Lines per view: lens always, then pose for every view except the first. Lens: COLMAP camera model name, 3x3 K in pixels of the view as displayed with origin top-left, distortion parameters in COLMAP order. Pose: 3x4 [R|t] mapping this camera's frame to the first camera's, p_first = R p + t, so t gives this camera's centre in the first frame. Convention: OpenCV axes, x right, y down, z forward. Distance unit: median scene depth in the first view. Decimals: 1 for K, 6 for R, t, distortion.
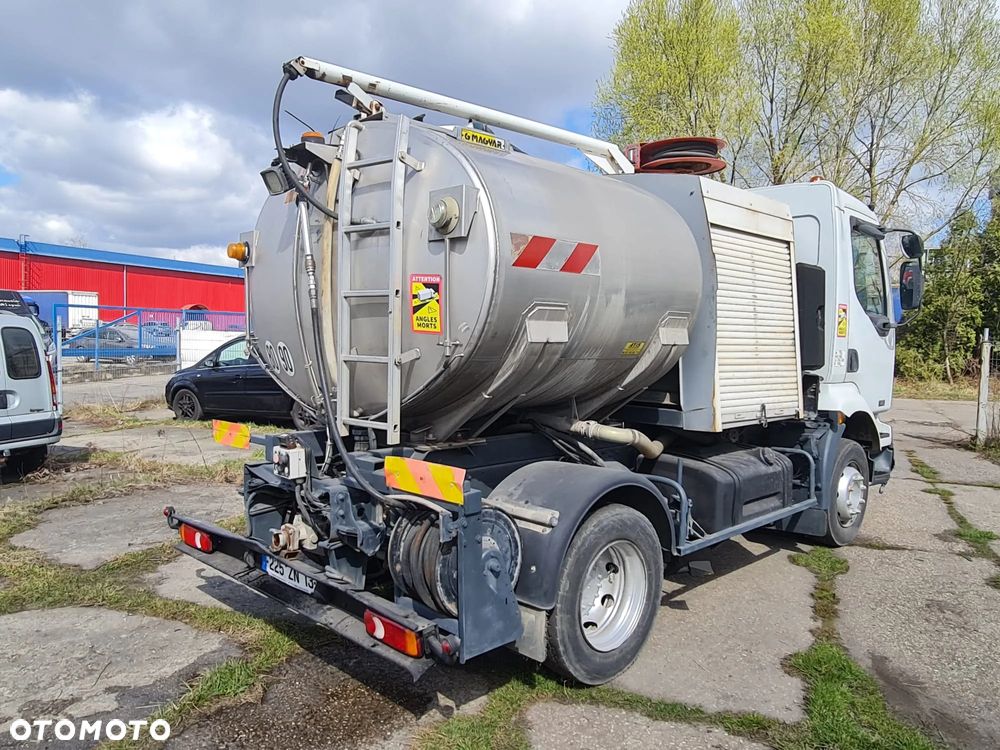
lens RADIAL K [[724.2, 0, 500.0], [0, 724.2, 375.0], [0, 0, 1]] dist [-0.006854, 0.003442]
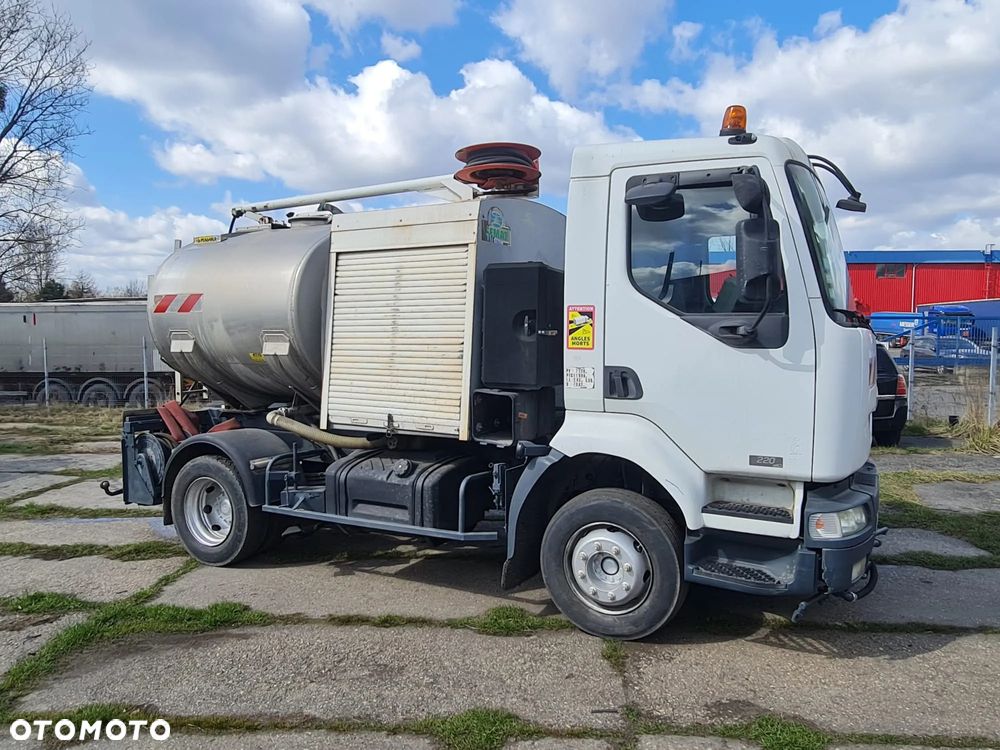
lens RADIAL K [[719.6, 0, 500.0], [0, 719.6, 375.0], [0, 0, 1]] dist [-0.009286, 0.003722]
pose [[0.307268, 0.037207, -0.950895, 1.391995], [-0.048708, 0.998541, 0.023332, -0.047544], [0.950376, 0.039147, 0.308632, 0.835879]]
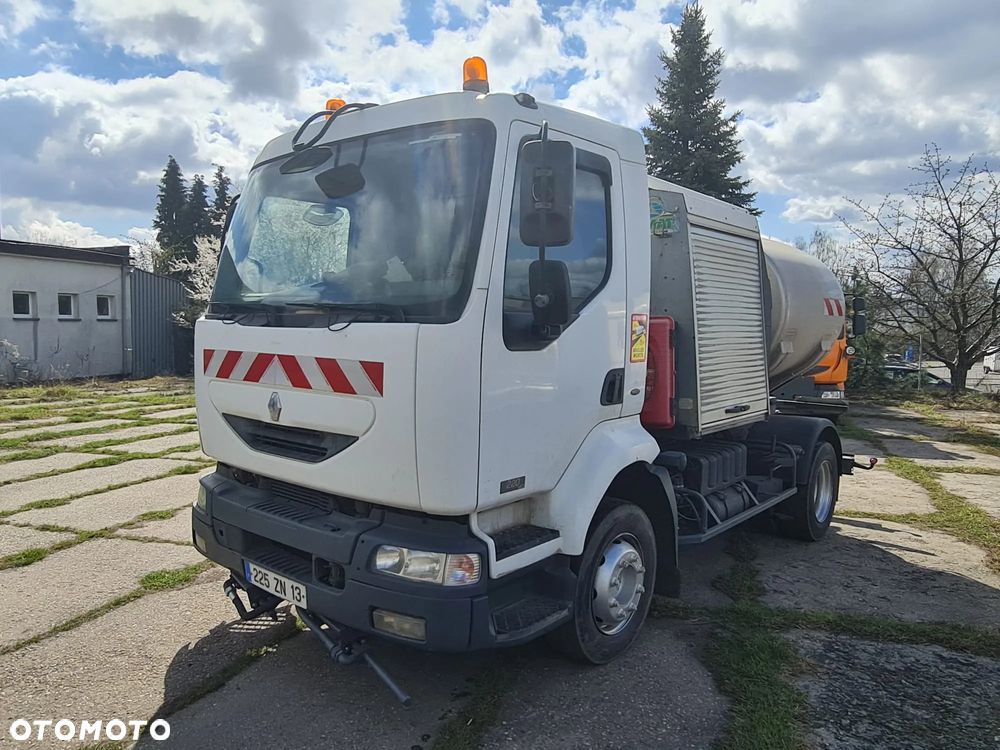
lens RADIAL K [[724.2, 0, 500.0], [0, 724.2, 375.0], [0, 0, 1]] dist [-0.006854, 0.003442]
pose [[-0.993954, -0.019956, -0.107971, 0.491268], [-0.033043, 0.992125, 0.120816, -0.151133], [0.104710, 0.123653, -0.986785, 2.360854]]
